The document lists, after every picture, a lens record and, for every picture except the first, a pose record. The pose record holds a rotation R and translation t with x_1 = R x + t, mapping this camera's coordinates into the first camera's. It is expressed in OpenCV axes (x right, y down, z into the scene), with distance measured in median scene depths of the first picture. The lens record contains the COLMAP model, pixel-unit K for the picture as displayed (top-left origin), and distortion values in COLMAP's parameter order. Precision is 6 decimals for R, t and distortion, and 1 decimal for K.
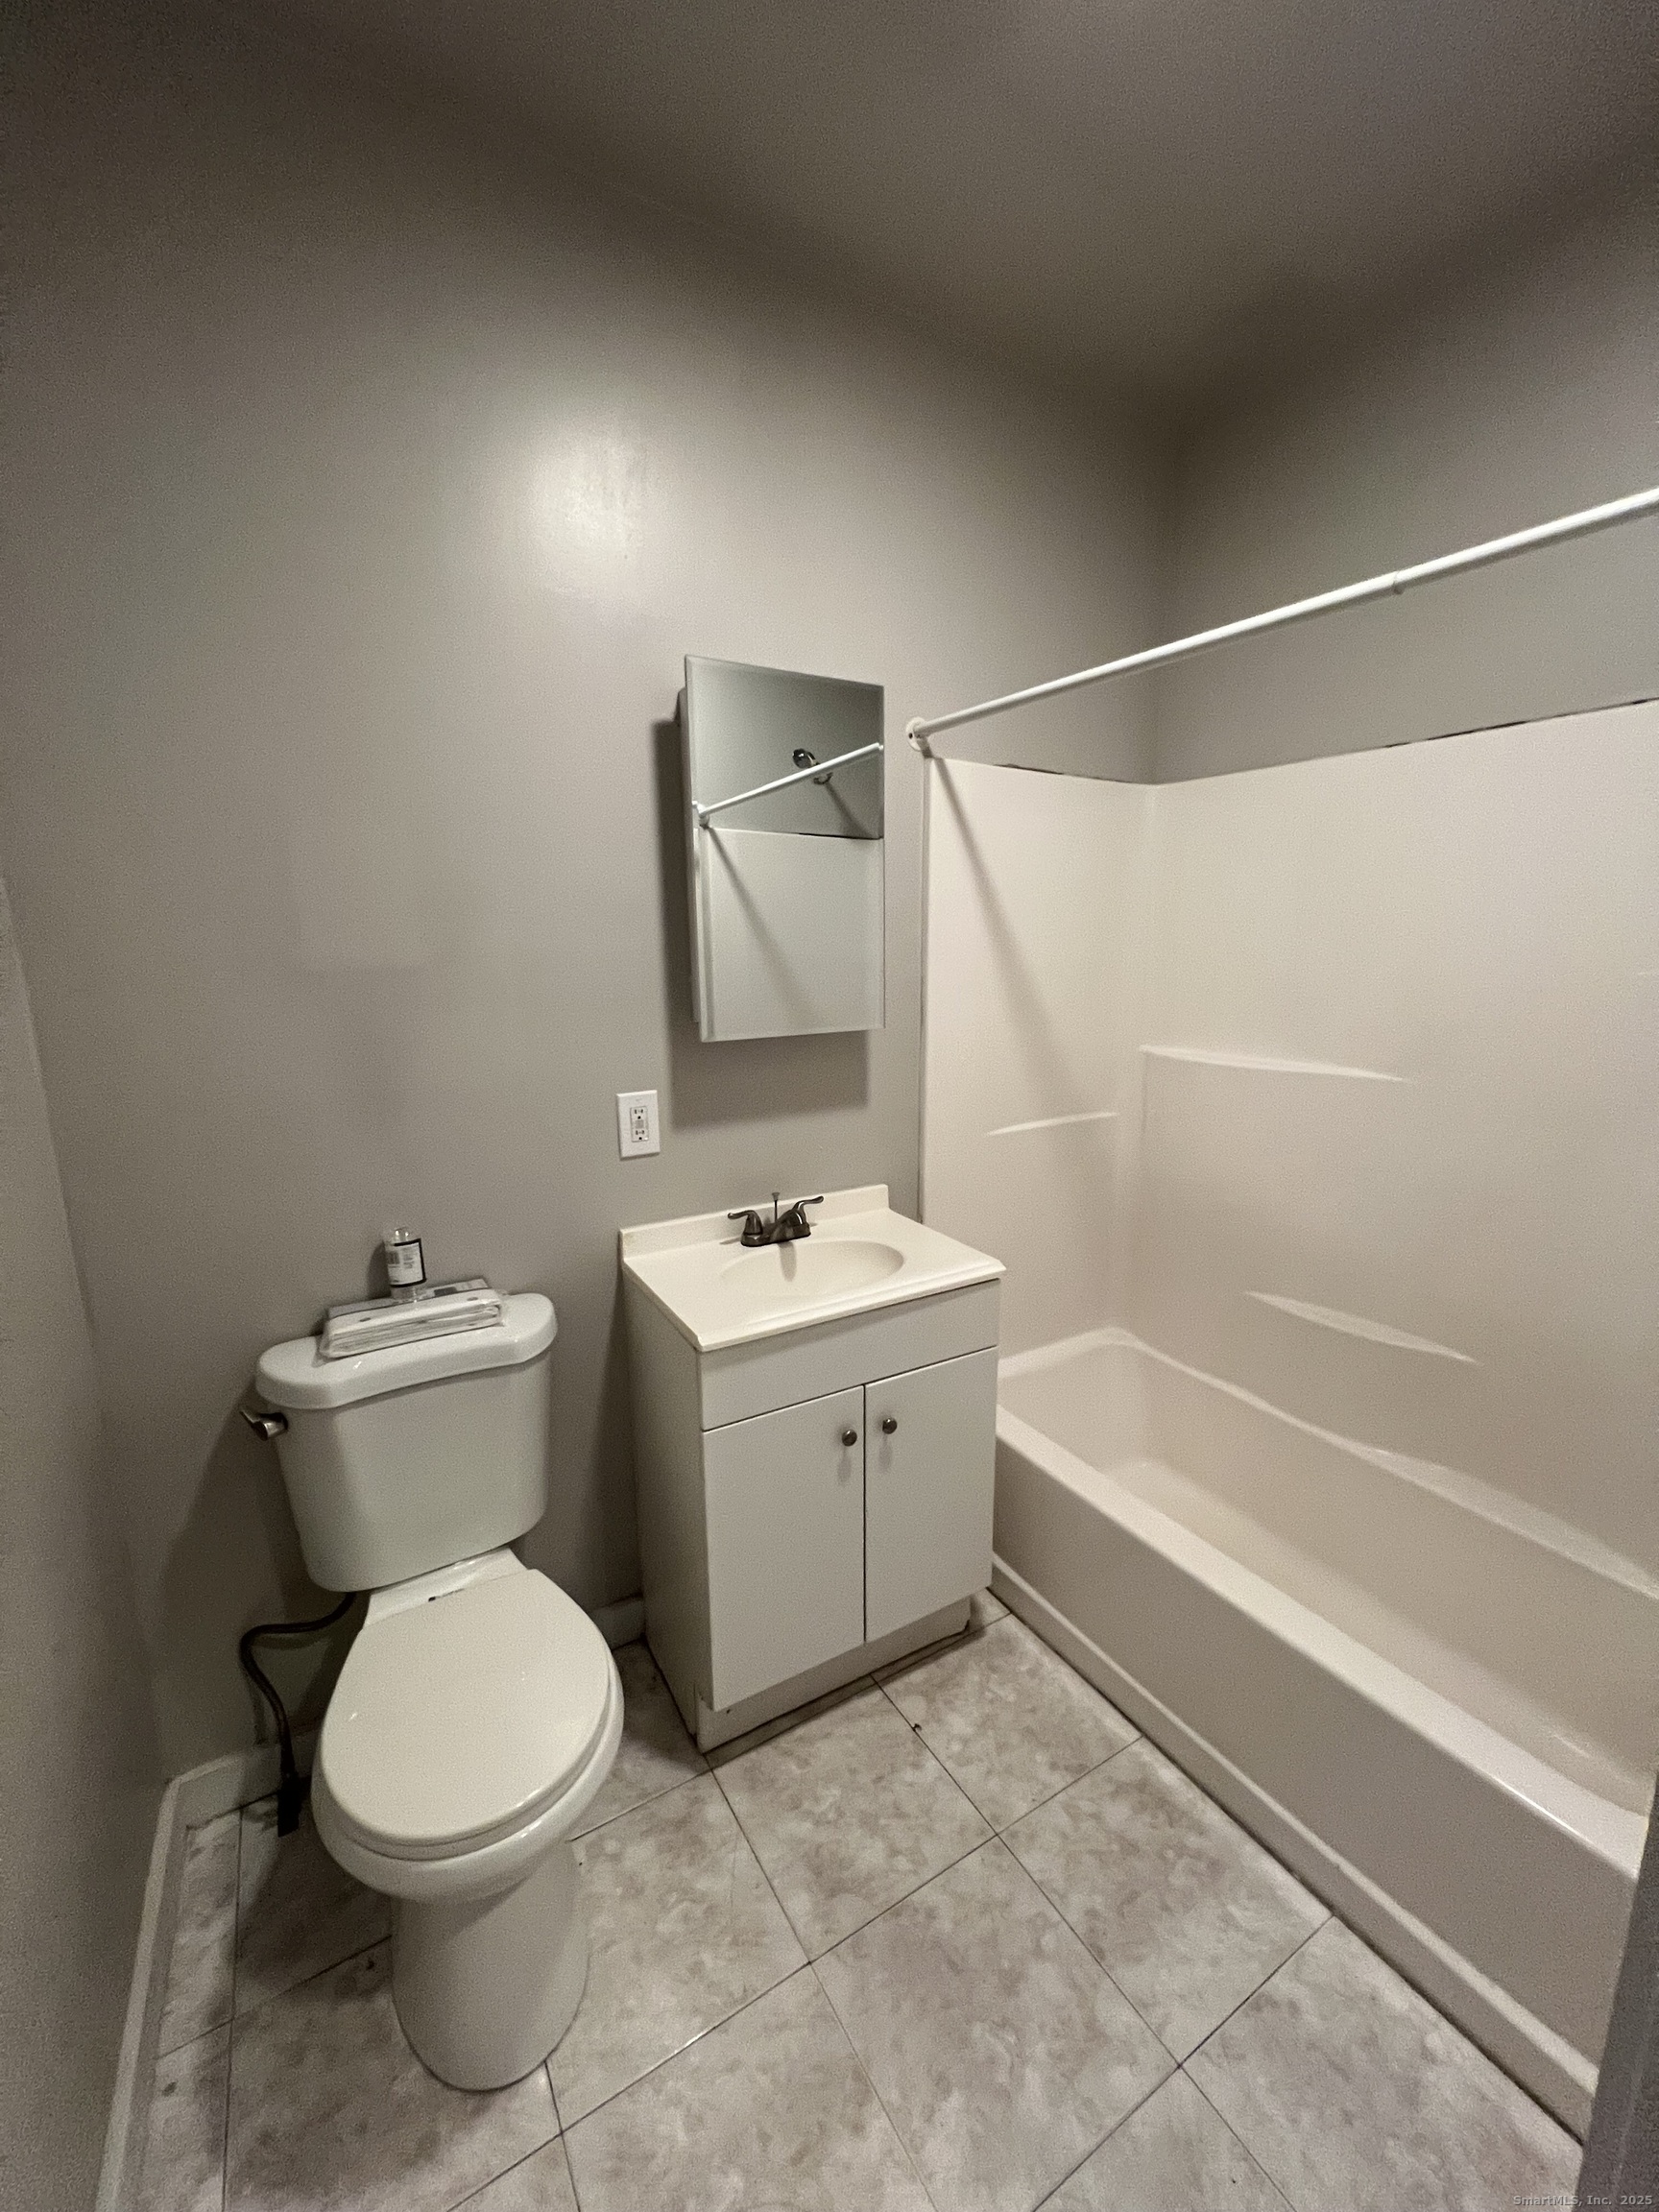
lens RADIAL K [[886.3, 0, 829.5], [0, 886.3, 1106.0], [0, 0, 1]] dist [-0.002061, 0.000168]
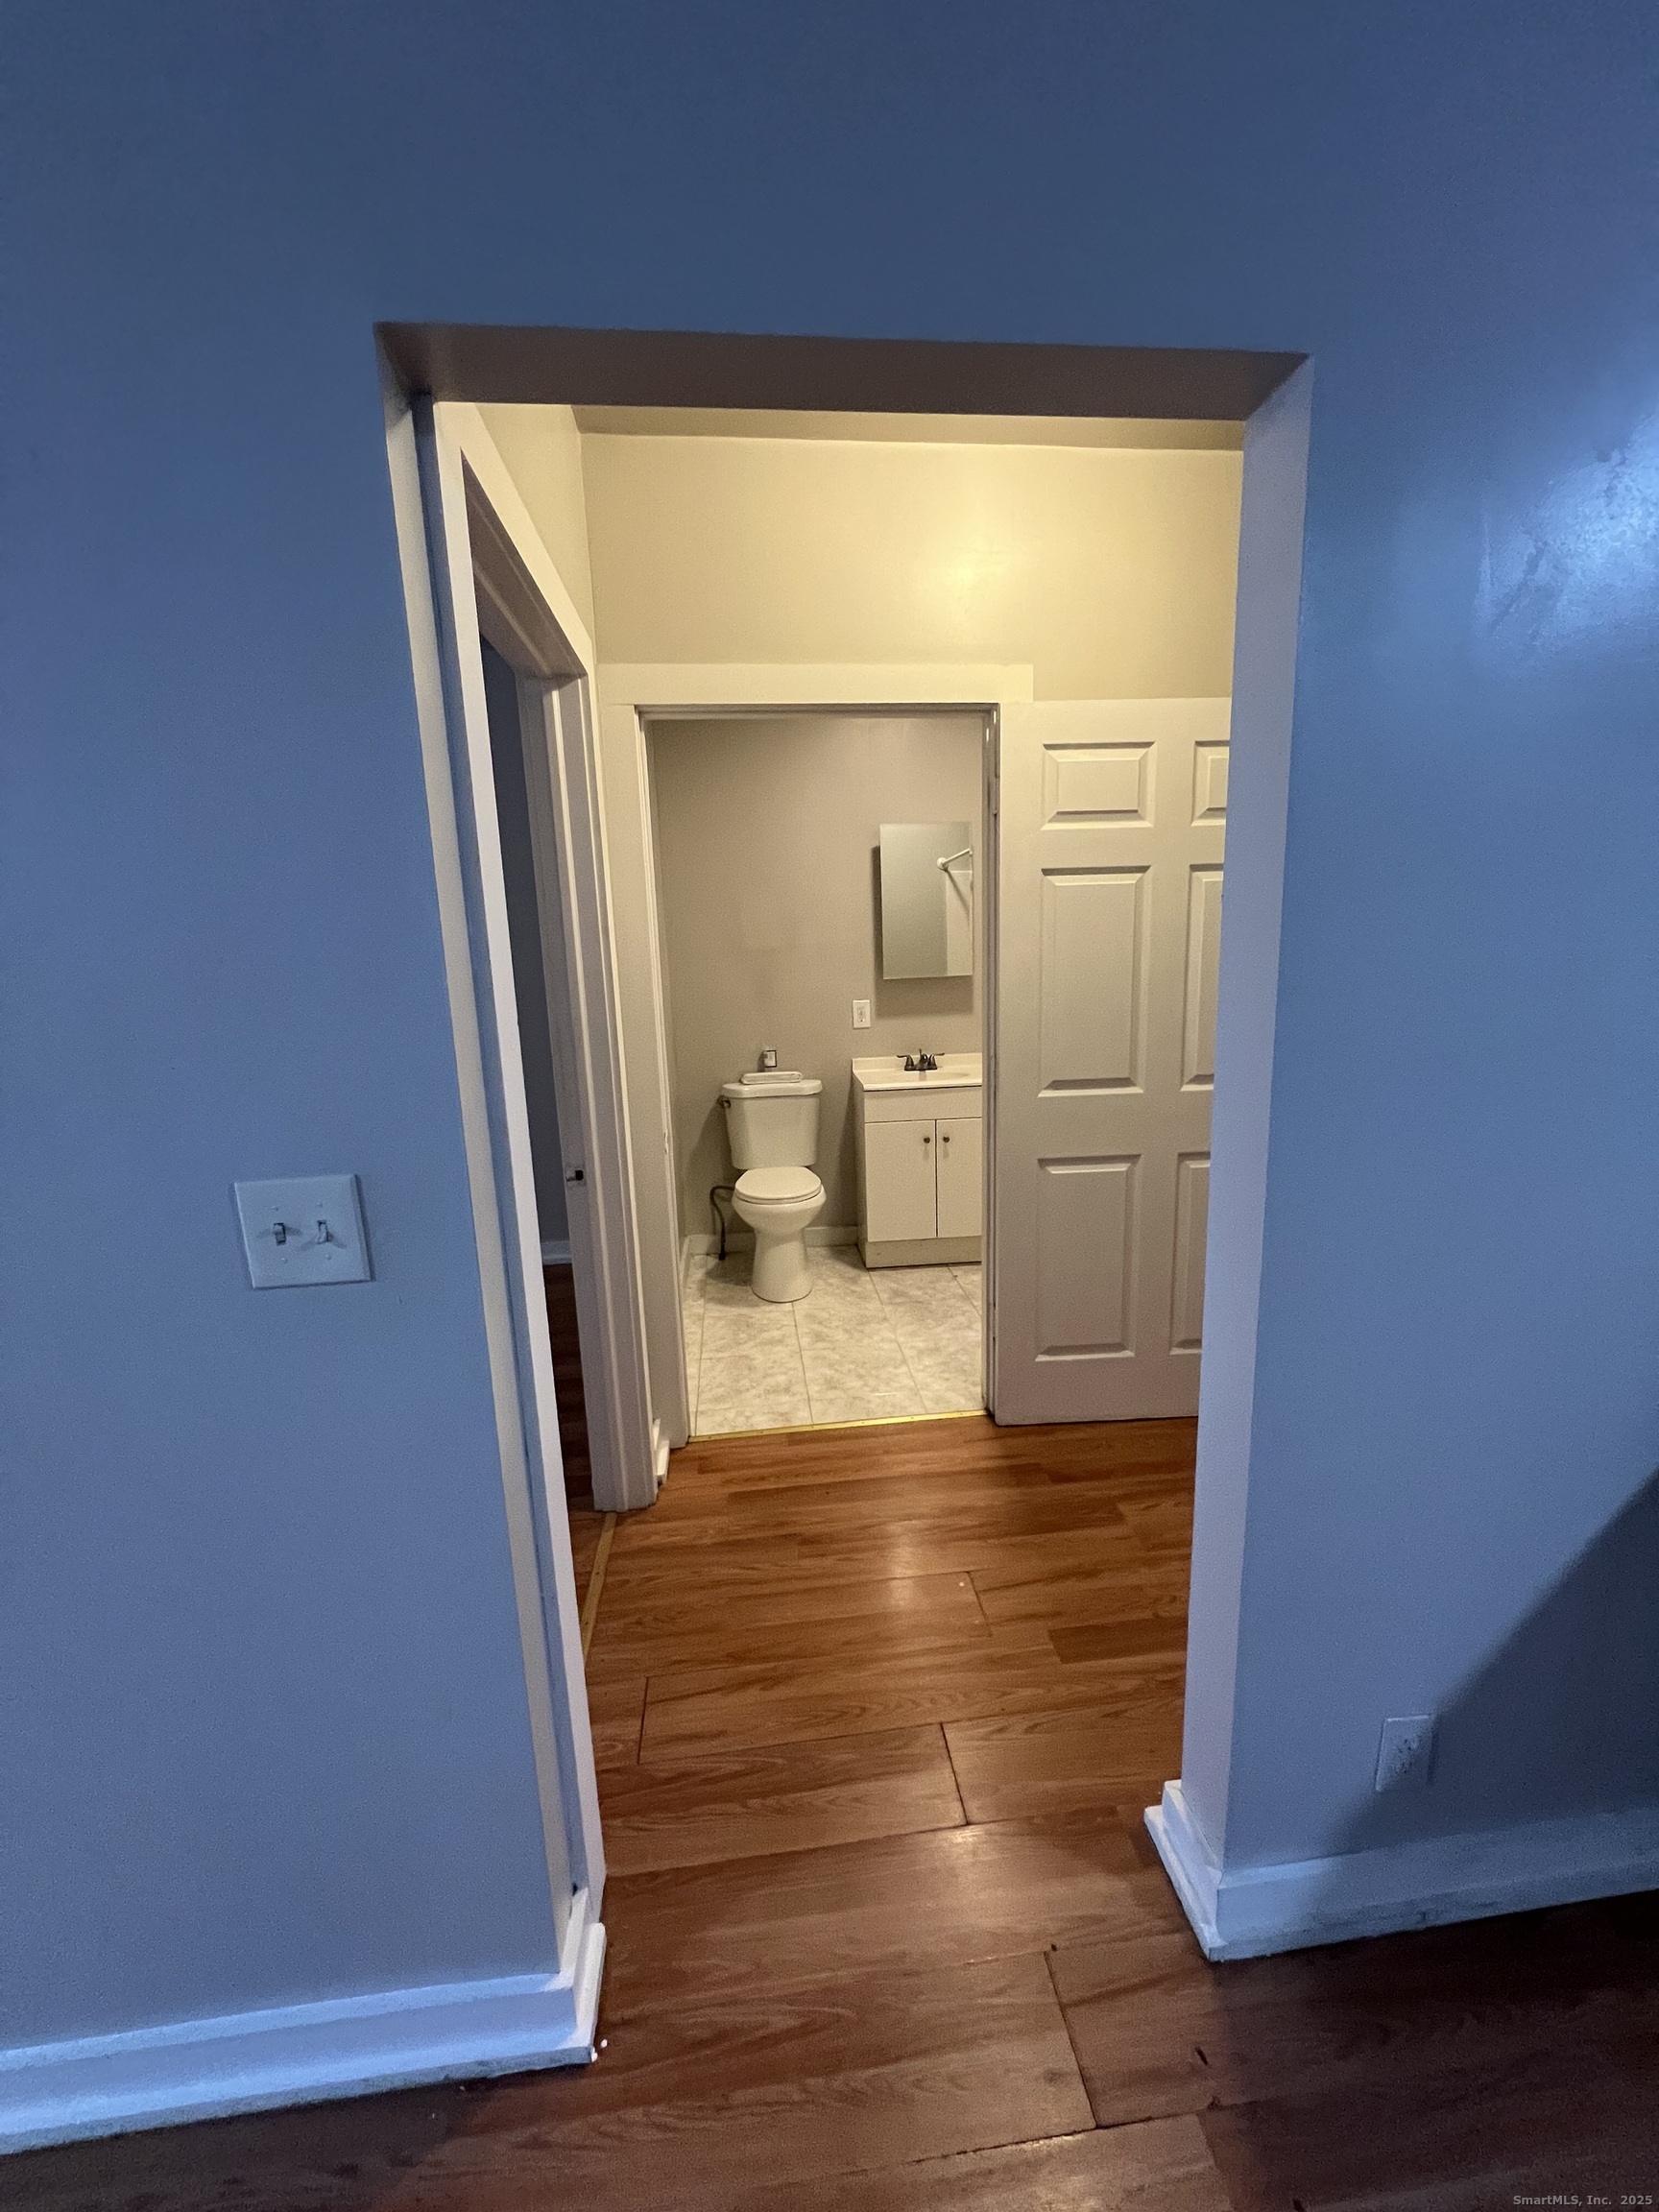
lens RADIAL K [[890.1, 0, 829.5], [0, 890.1, 1106.0], [0, 0, 1]] dist [0.000120, -0.000001]
pose [[0.907005, 0.056331, -0.417336, 0.813266], [-0.053879, 0.998391, 0.017665, 0.259580], [0.417660, 0.006463, 0.908580, -1.365689]]
